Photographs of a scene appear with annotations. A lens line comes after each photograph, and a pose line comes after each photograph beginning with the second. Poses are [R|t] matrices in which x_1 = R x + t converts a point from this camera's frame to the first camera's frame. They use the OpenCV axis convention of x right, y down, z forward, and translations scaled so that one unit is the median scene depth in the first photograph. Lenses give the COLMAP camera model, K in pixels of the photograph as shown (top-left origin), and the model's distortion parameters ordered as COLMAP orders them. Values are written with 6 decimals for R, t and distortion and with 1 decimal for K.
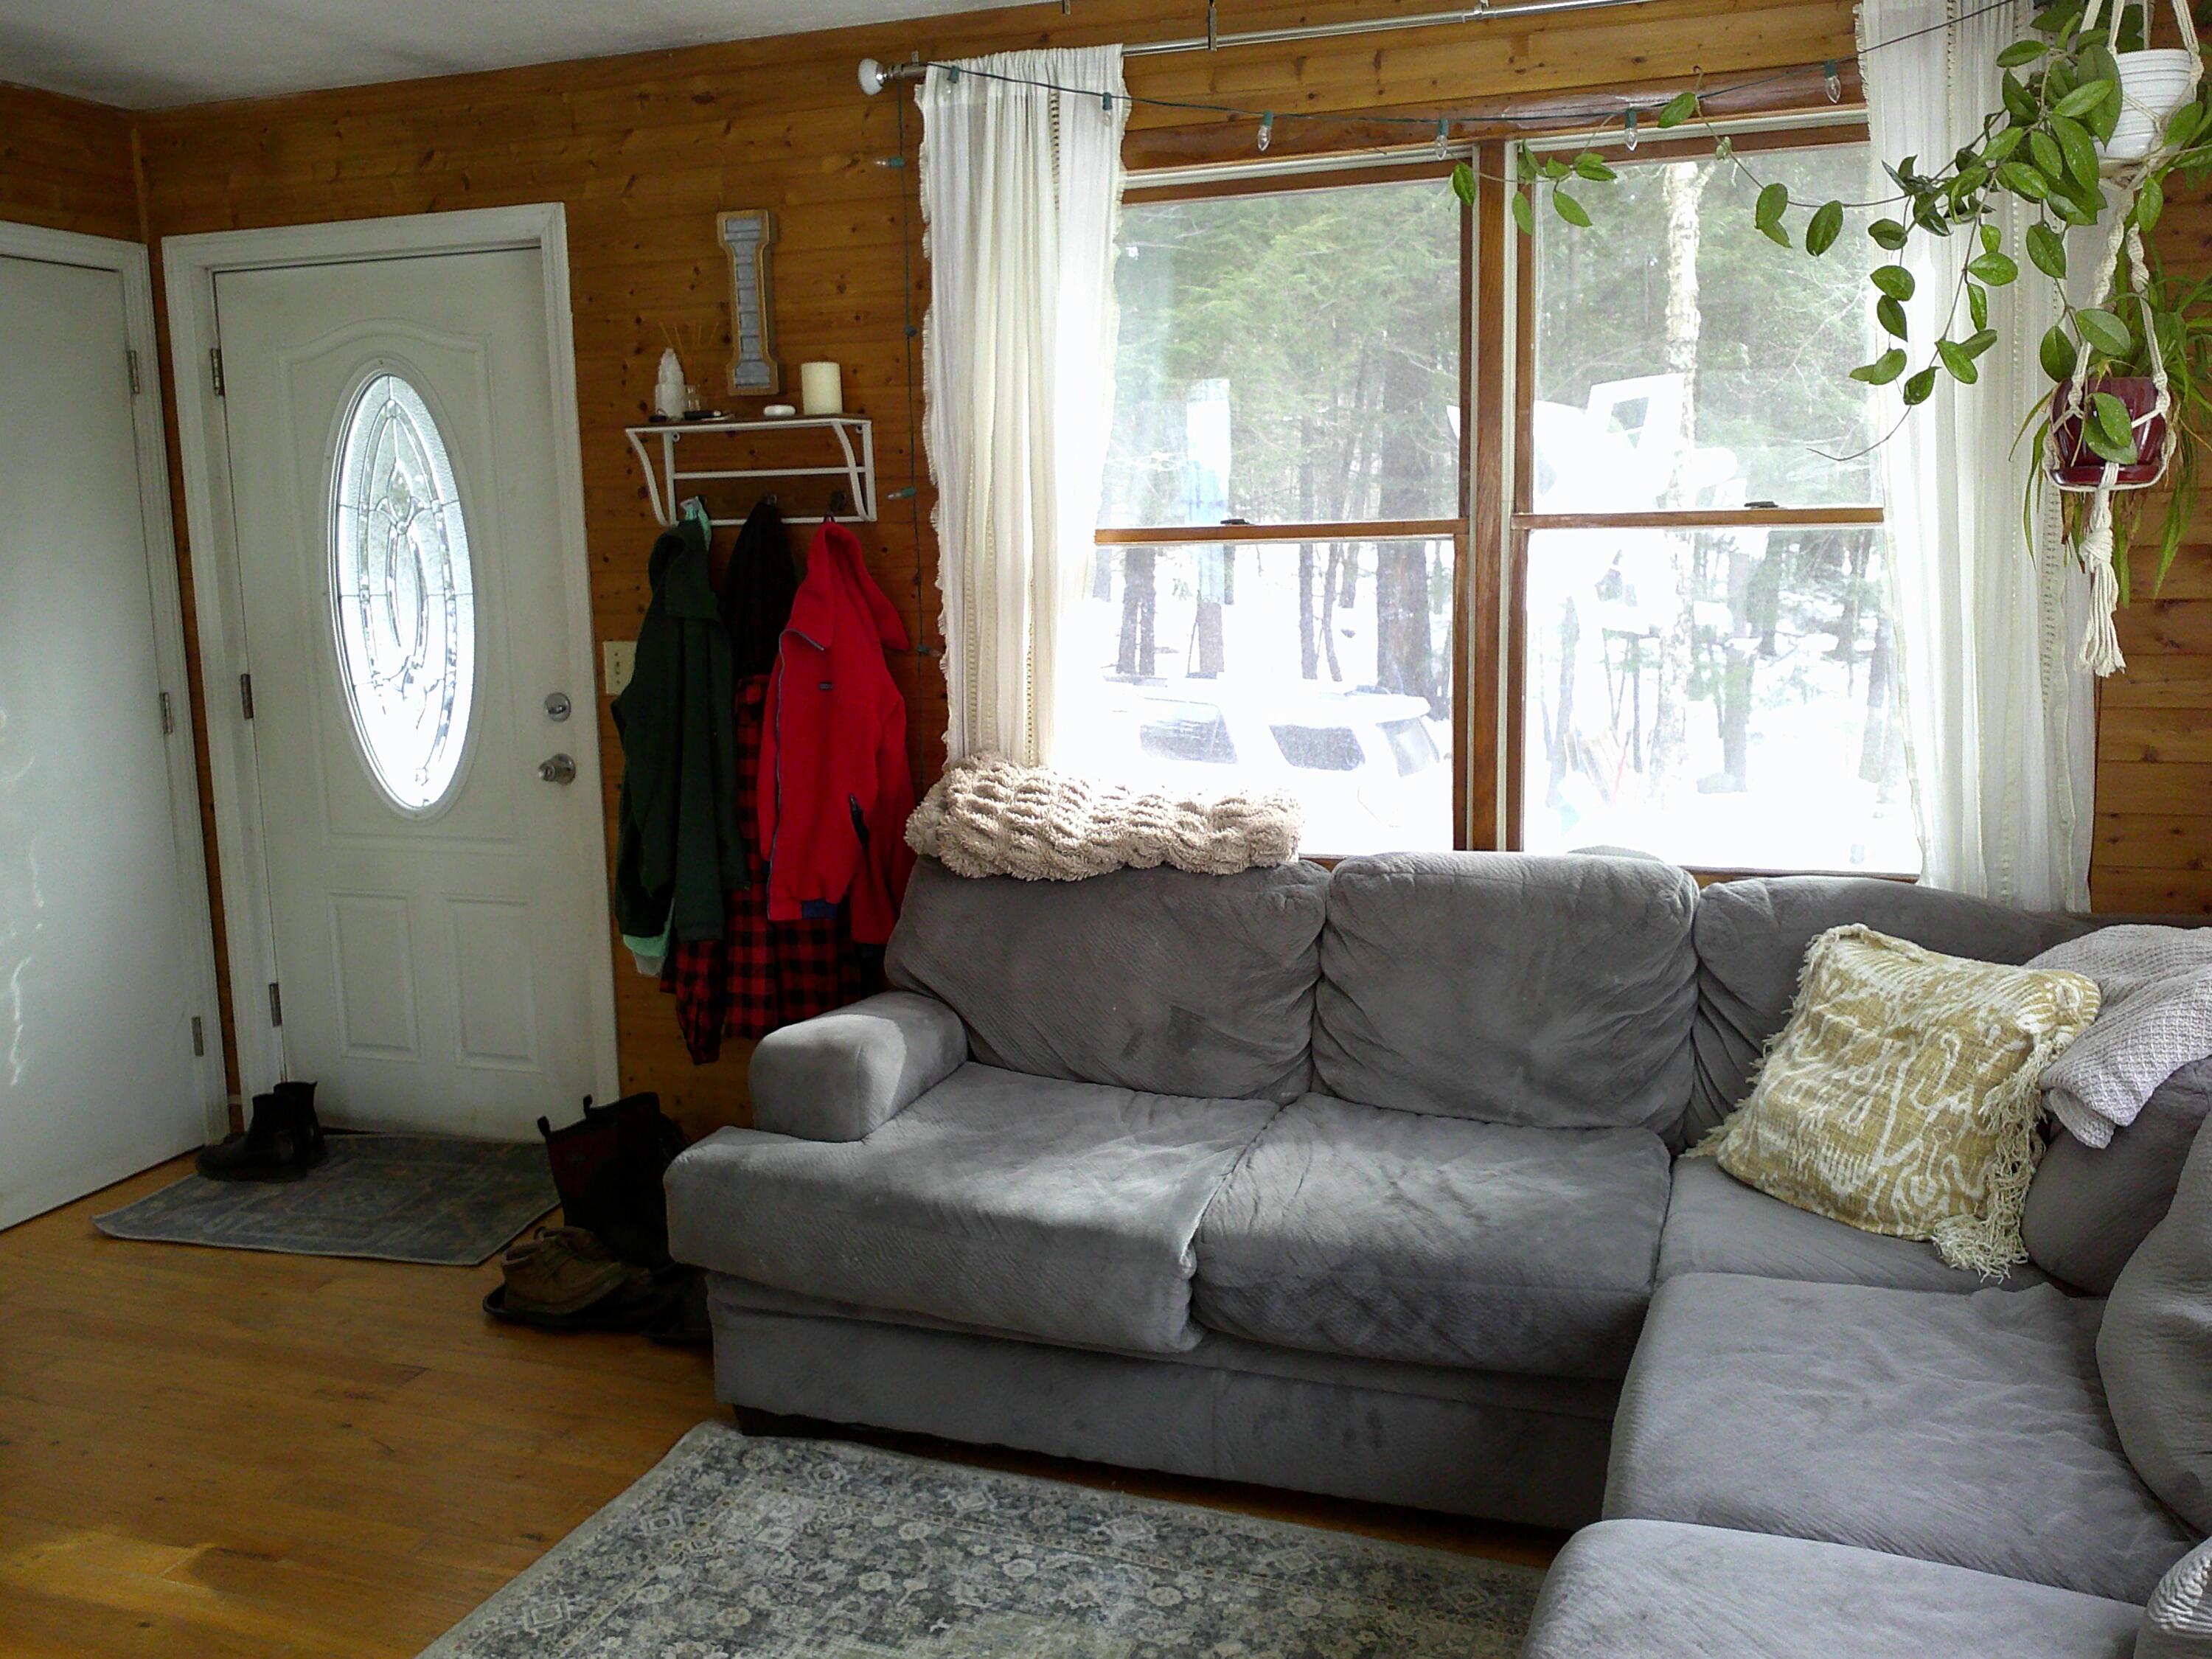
lens RADIAL K [[1907.5, 0, 1083.5], [0, 1907.5, 820.1], [0, 0, 1]] dist [0.037480, -0.075194]
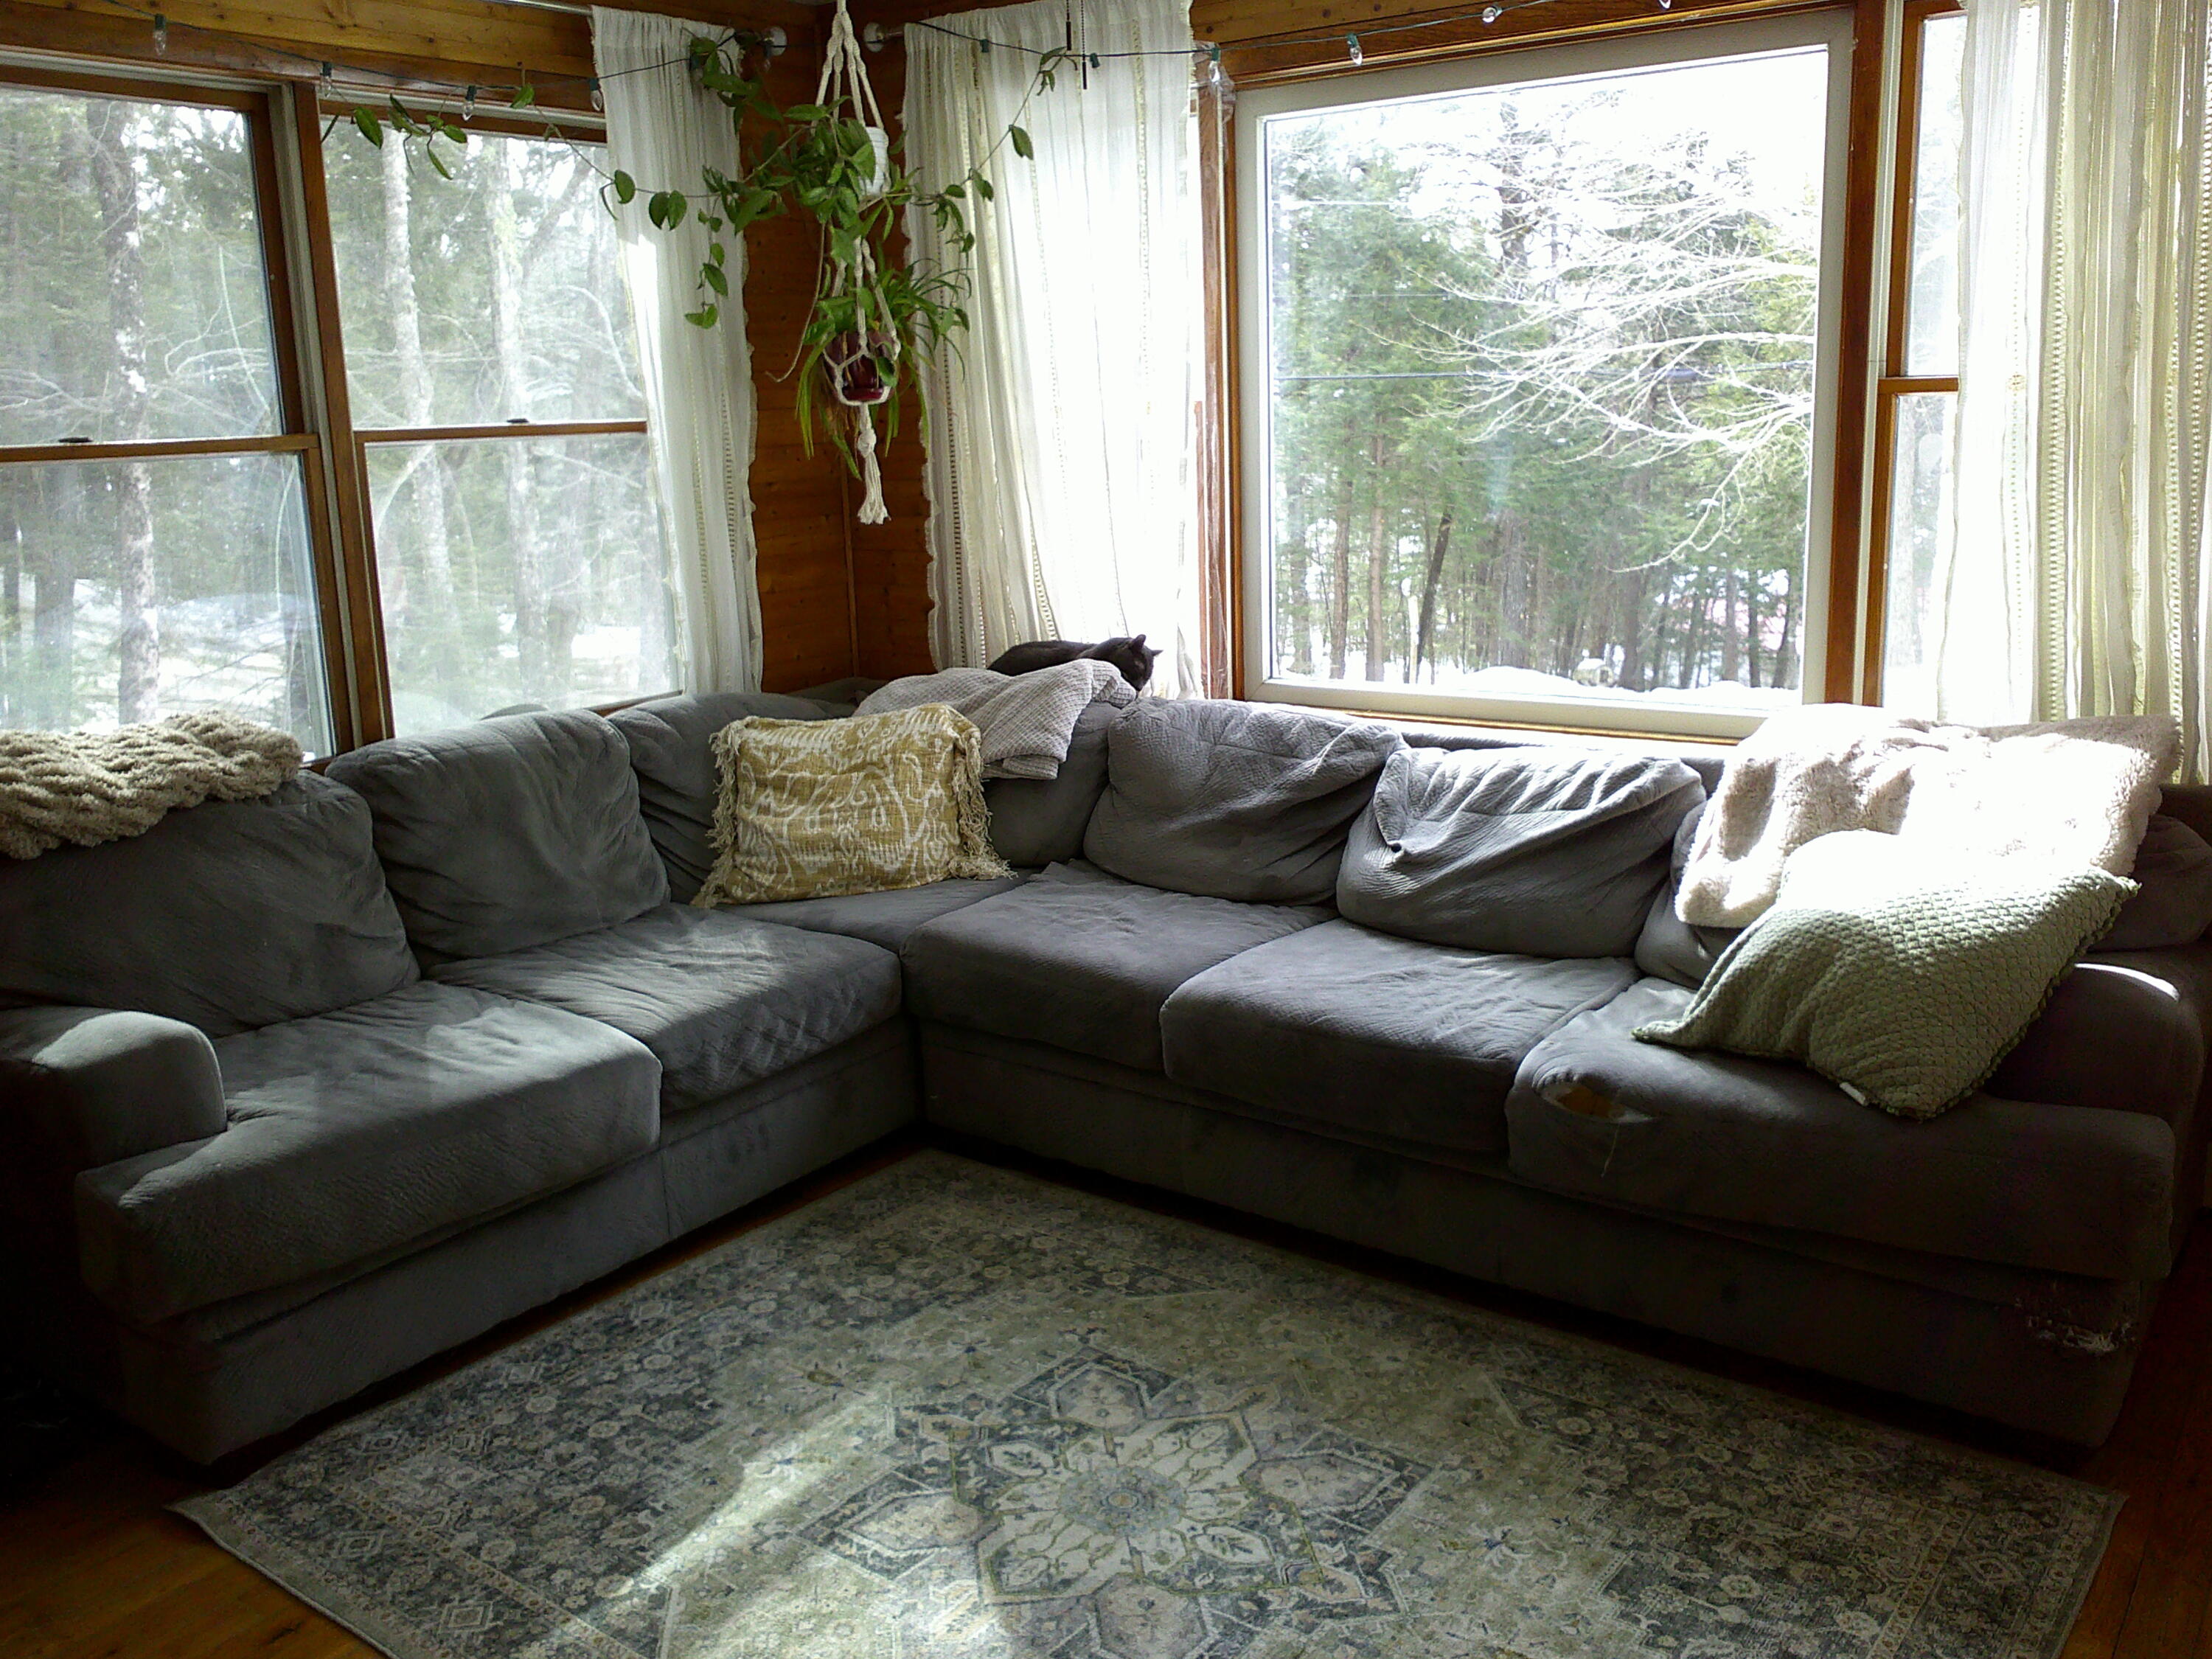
lens RADIAL K [[1907.5, 0, 1083.5], [0, 1907.5, 820.1], [0, 0, 1]] dist [0.037480, -0.075194]
pose [[0.285000, -0.192048, 0.939091, -0.907444], [0.179865, 0.973034, 0.144403, -0.031618], [-0.941501, 0.127755, 0.311857, 0.360523]]
